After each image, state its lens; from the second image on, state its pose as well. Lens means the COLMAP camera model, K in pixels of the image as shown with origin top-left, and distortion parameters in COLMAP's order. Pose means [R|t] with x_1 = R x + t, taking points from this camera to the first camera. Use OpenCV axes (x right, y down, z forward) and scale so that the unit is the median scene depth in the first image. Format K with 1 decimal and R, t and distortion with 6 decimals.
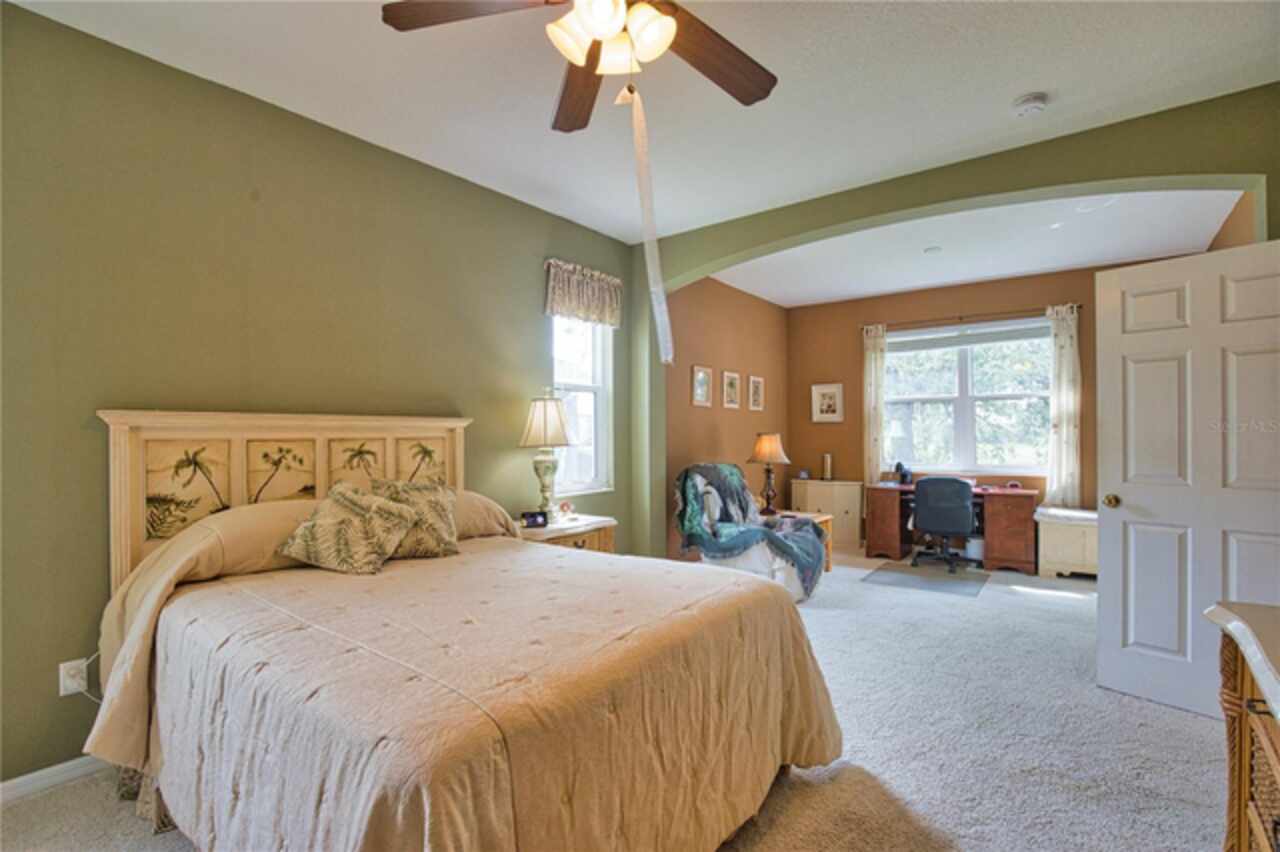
lens RADIAL K [[584.8, 0, 647.6], [0, 584.8, 430.9], [0, 0, 1]] dist [-0.034207, 0.005689]
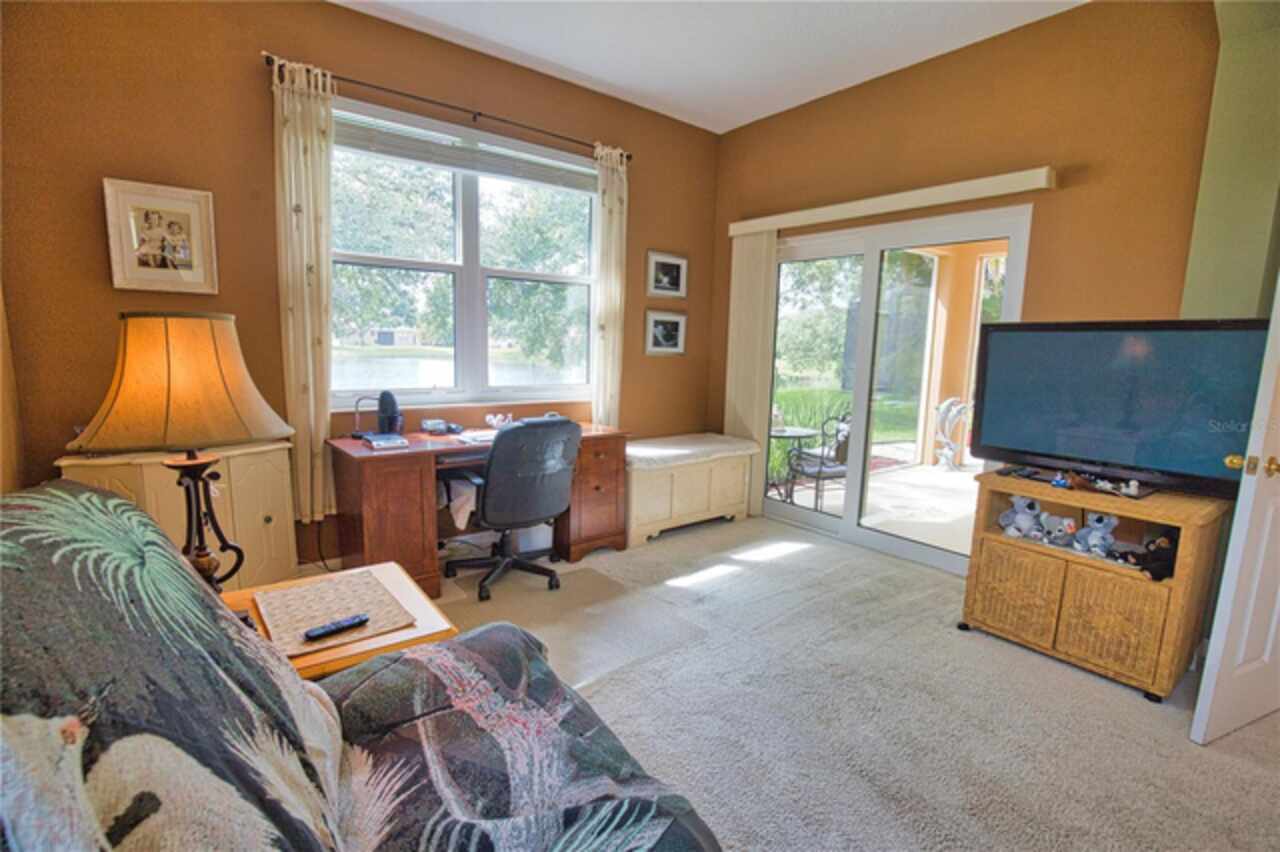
lens RADIAL K [[584.8, 0, 639.6], [0, 584.8, 436.0], [0, 0, 1]] dist [-0.034207, 0.005689]
pose [[0.241858, -0.142845, 0.959740, 0.042526], [-0.038452, 0.986916, 0.156580, 0.013973], [-0.969549, -0.074774, 0.233201, 1.331002]]
